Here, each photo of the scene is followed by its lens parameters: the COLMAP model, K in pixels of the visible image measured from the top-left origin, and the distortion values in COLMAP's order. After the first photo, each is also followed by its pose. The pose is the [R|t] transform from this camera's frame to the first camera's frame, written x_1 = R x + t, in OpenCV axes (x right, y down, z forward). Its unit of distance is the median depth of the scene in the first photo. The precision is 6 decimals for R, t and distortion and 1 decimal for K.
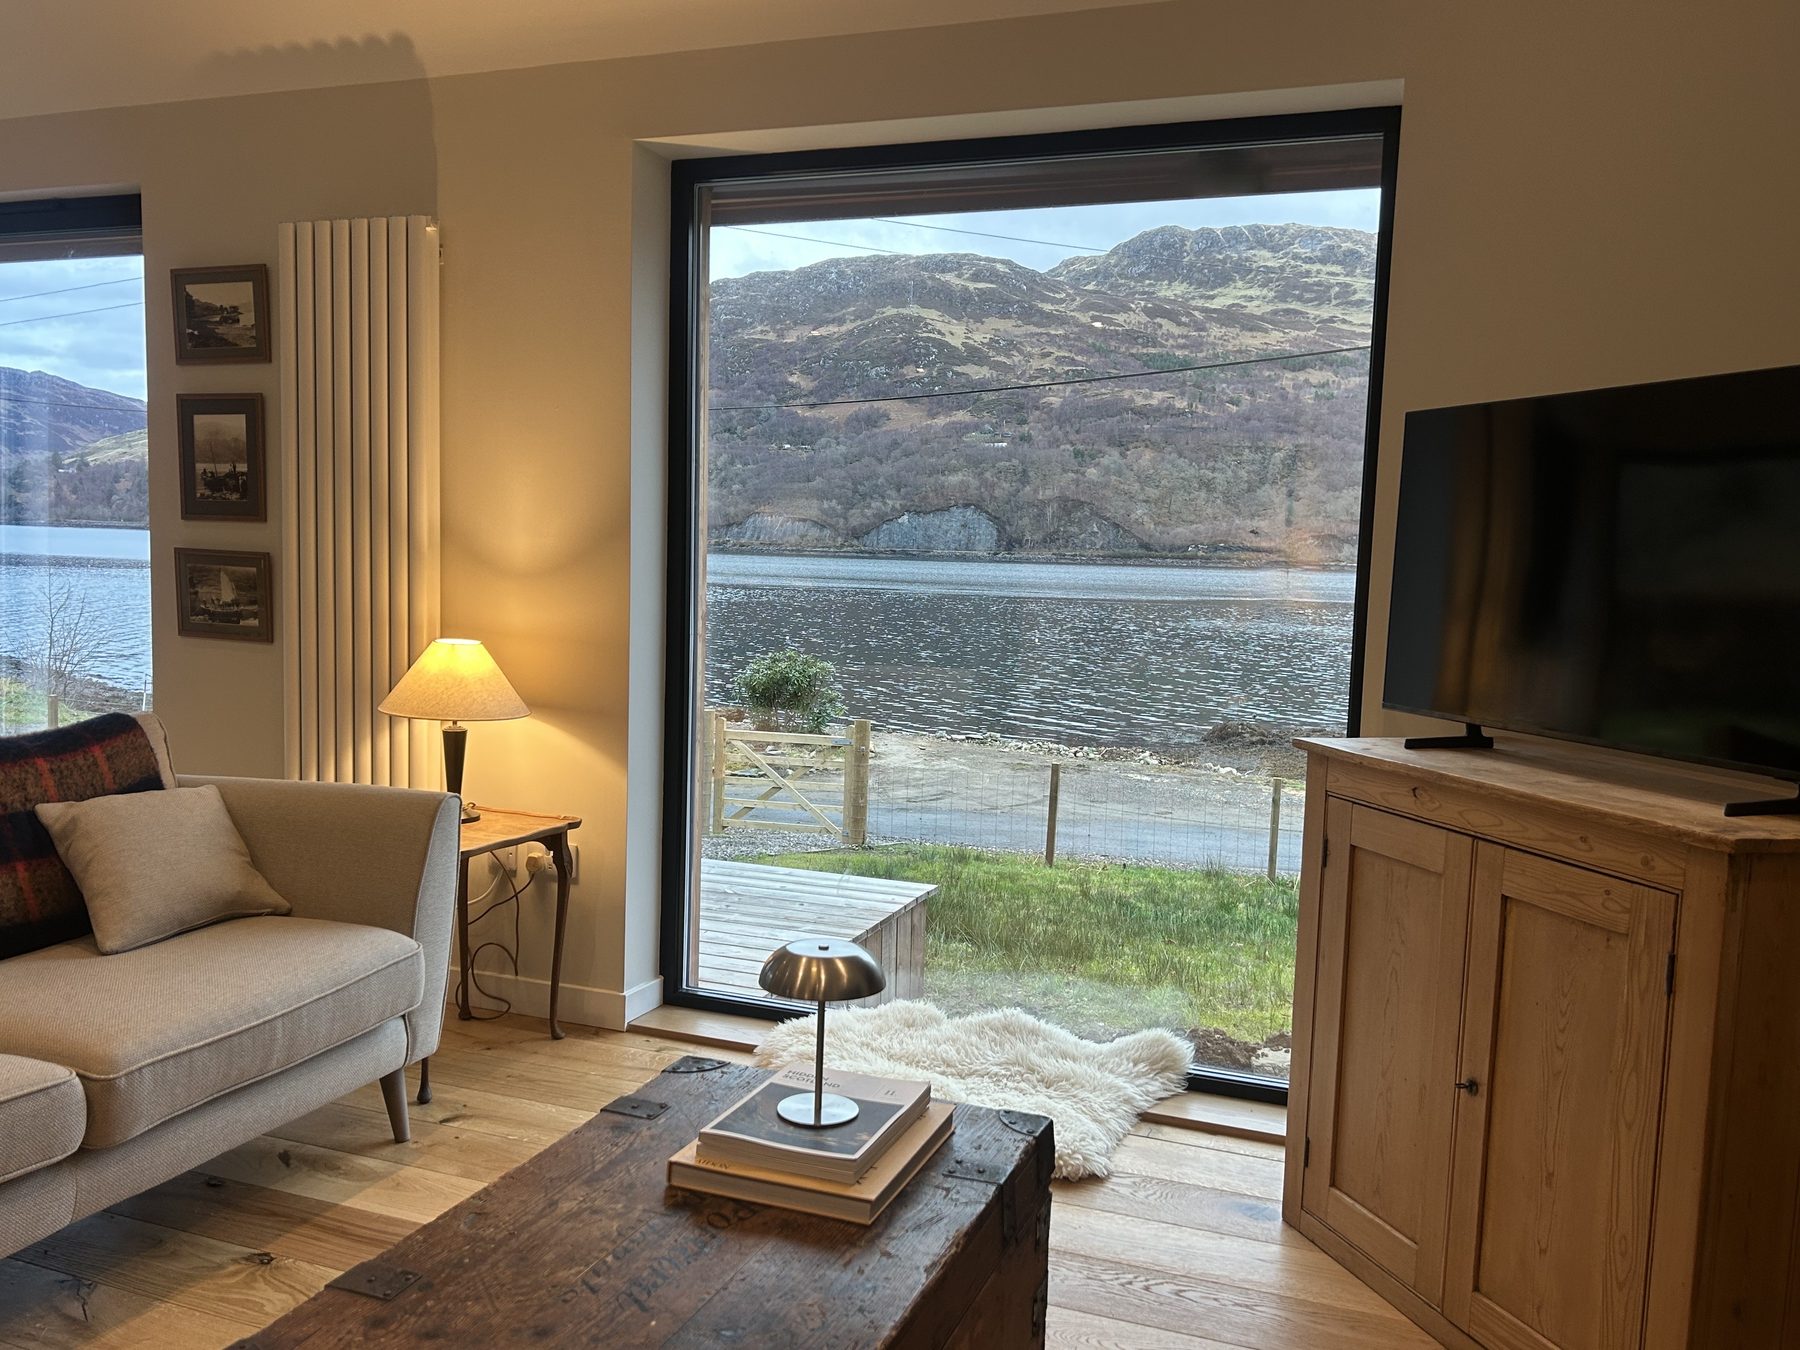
lens RADIAL K [[1437.1, 0, 877.6], [0, 1437.1, 679.8], [0, 0, 1]] dist [0.056716, -0.072539]
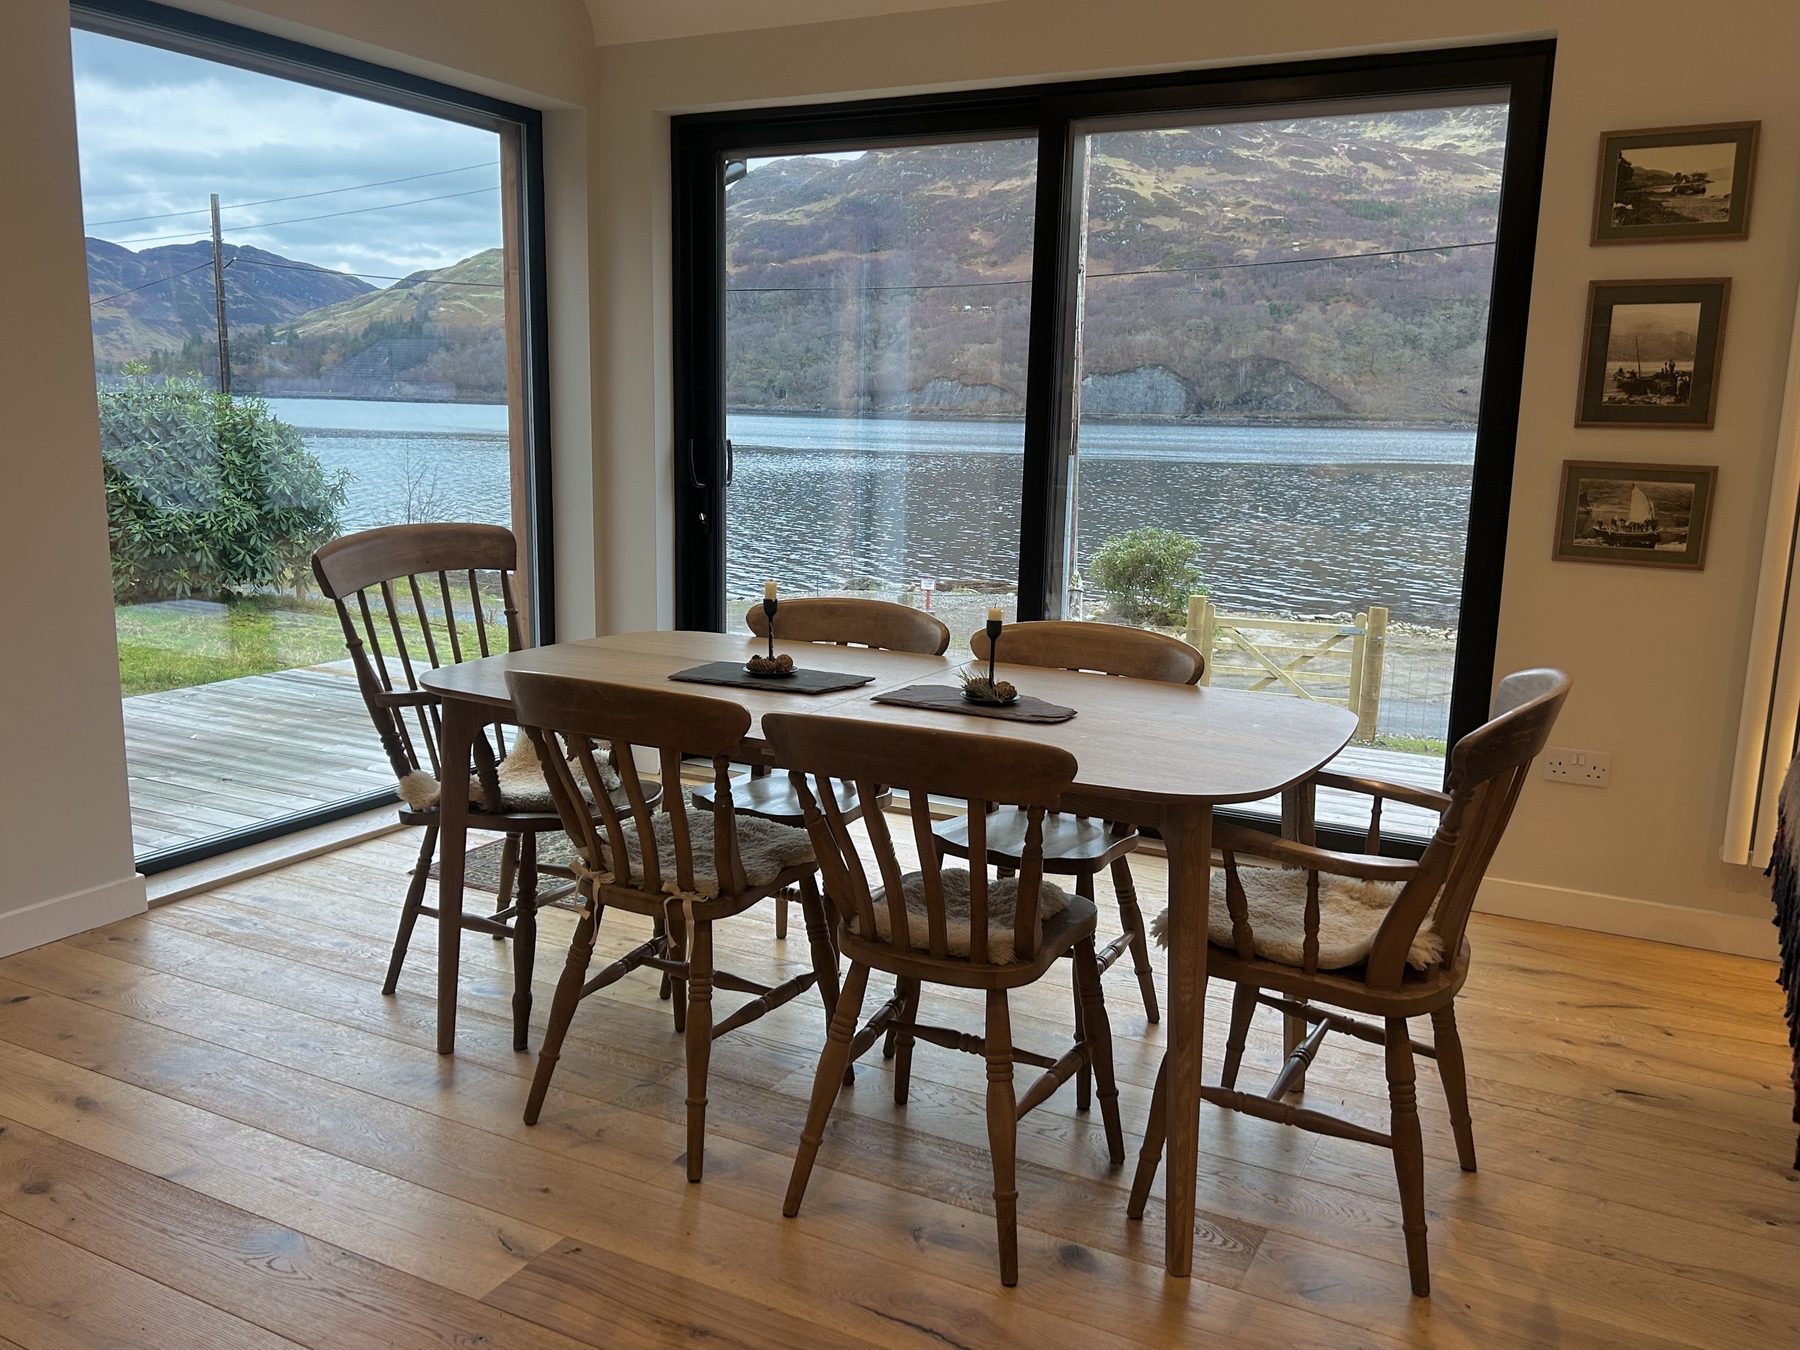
lens RADIAL K [[1437.1, 0, 890.9], [0, 1437.1, 676.9], [0, 0, 1]] dist [0.056716, -0.072539]
pose [[0.994079, 0.011695, -0.108026, -0.794527], [-0.001928, 0.995932, 0.090083, -0.038794], [0.108640, -0.089341, 0.990058, 0.077921]]
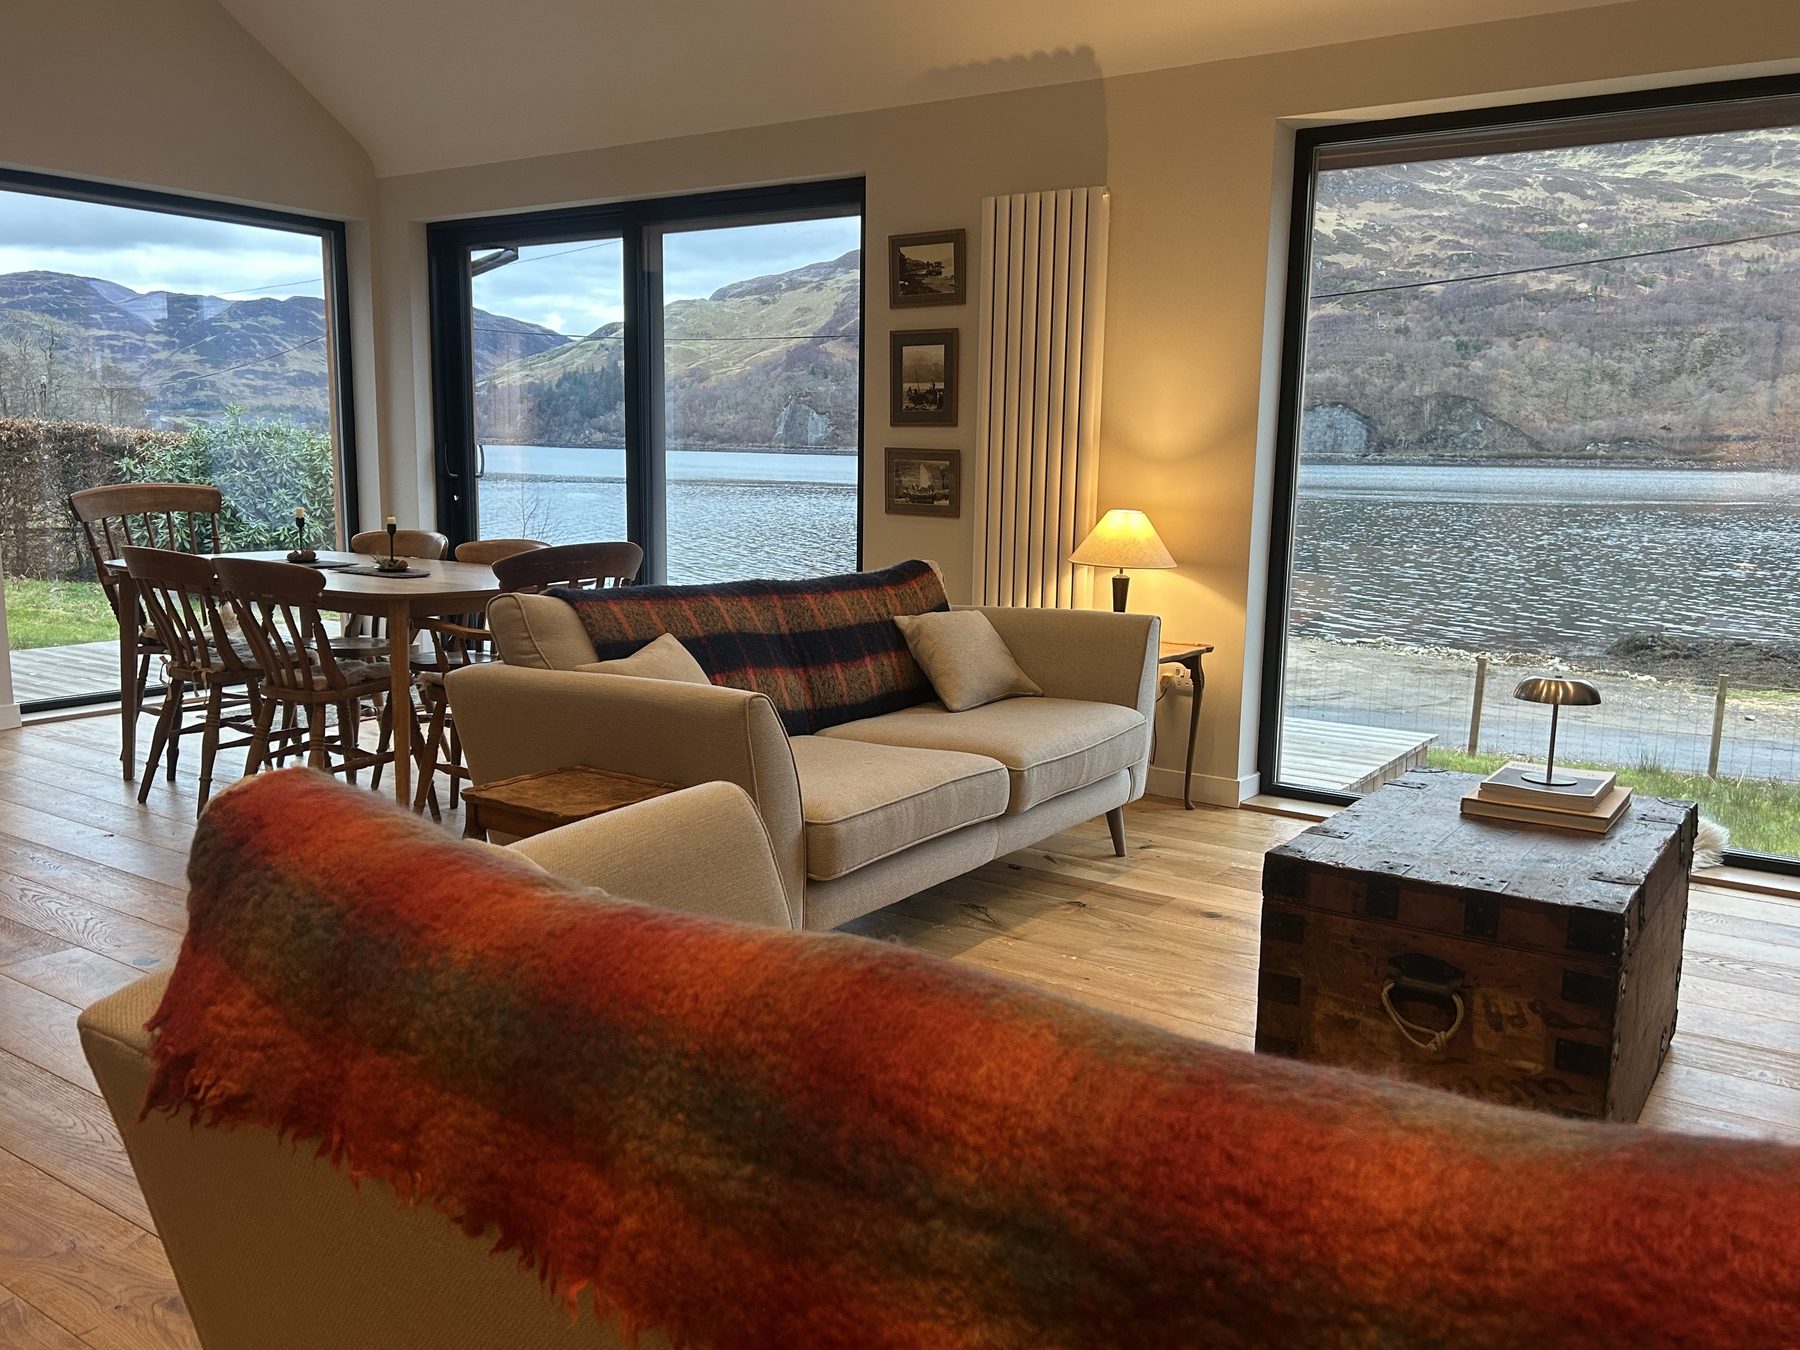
lens RADIAL K [[1437.1, 0, 893.5], [0, 1437.1, 680.9], [0, 0, 1]] dist [0.056716, -0.072539]
pose [[0.973955, 0.021026, -0.225765, -0.169989], [-0.006584, 0.997894, 0.064534, 0.040220], [0.226646, -0.061366, 0.972042, -0.315194]]
